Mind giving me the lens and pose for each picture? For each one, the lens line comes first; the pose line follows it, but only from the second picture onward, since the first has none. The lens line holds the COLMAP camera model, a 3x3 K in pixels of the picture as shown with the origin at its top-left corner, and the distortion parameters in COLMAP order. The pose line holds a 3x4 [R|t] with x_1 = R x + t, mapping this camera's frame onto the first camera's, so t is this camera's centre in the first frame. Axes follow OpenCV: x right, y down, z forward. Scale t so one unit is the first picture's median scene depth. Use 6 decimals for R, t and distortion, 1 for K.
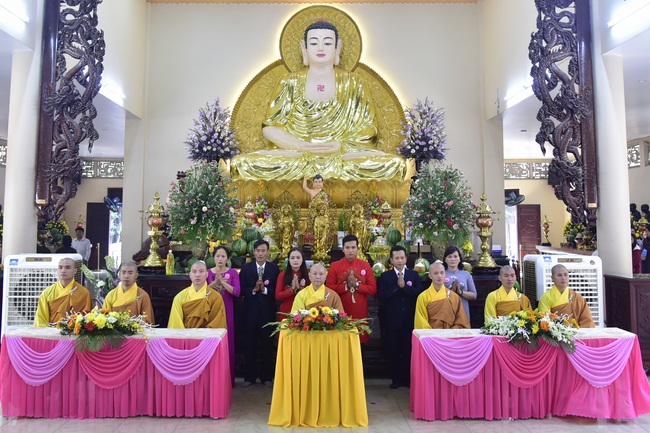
lens RADIAL K [[611.7, 0, 317.3], [0, 611.7, 156.8], [0, 0, 1]] dist [-0.040052, 0.000000]
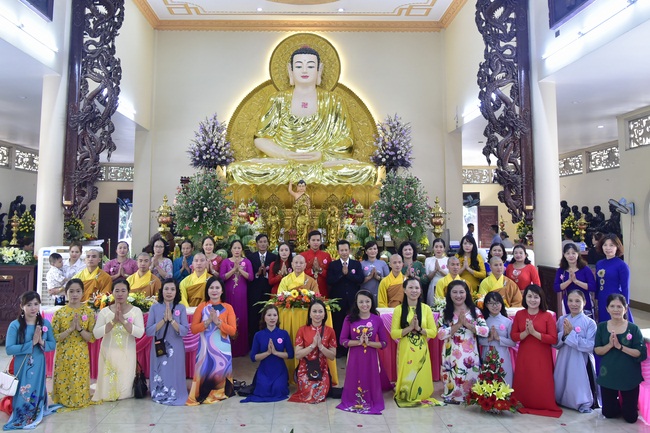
lens RADIAL K [[553.2, 0, 308.9], [0, 553.2, 162.8], [0, 0, 1]] dist [-0.046665, 0.011082]
pose [[0.999956, 0.004054, 0.008425, 0.008490], [-0.004072, 0.999990, 0.002059, -0.008214], [-0.008417, -0.002093, 0.999962, -0.078156]]
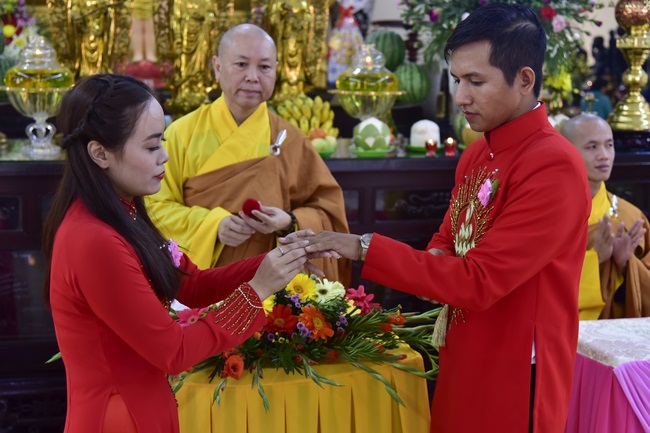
lens RADIAL K [[919.5, 0, 323.4], [0, 919.5, 220.7], [0, 0, 1]] dist [-0.021321, 0.000000]
pose [[0.971724, -0.025658, 0.234723, -0.044589], [-0.036750, 0.965531, 0.257682, 0.080700], [-0.233244, -0.259022, 0.937286, 0.419497]]
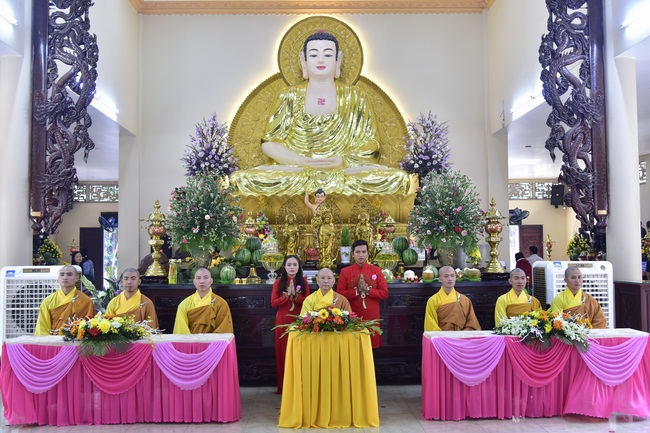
lens RADIAL K [[622.8, 0, 324.3], [0, 622.8, 221.1], [0, 0, 1]] dist [-0.025632, 0.000000]
pose [[0.999802, -0.009186, 0.017641, -0.013766], [0.008161, 0.998324, 0.057293, 0.032045], [-0.018138, -0.057138, 0.998202, 0.006091]]
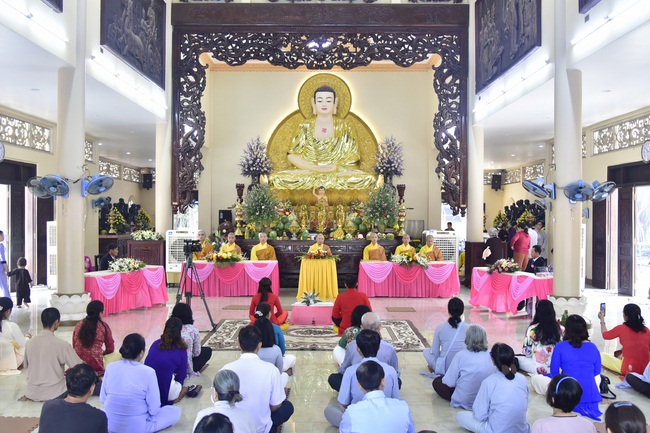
lens RADIAL K [[562.9, 0, 321.4], [0, 562.9, 221.8], [0, 0, 1]] dist [-0.061146, -0.001547]
pose [[0.999919, 0.002503, -0.012442, 0.027129], [-0.001047, 0.993290, 0.115644, -0.071866], [0.012648, -0.115622, 0.993213, -0.742941]]
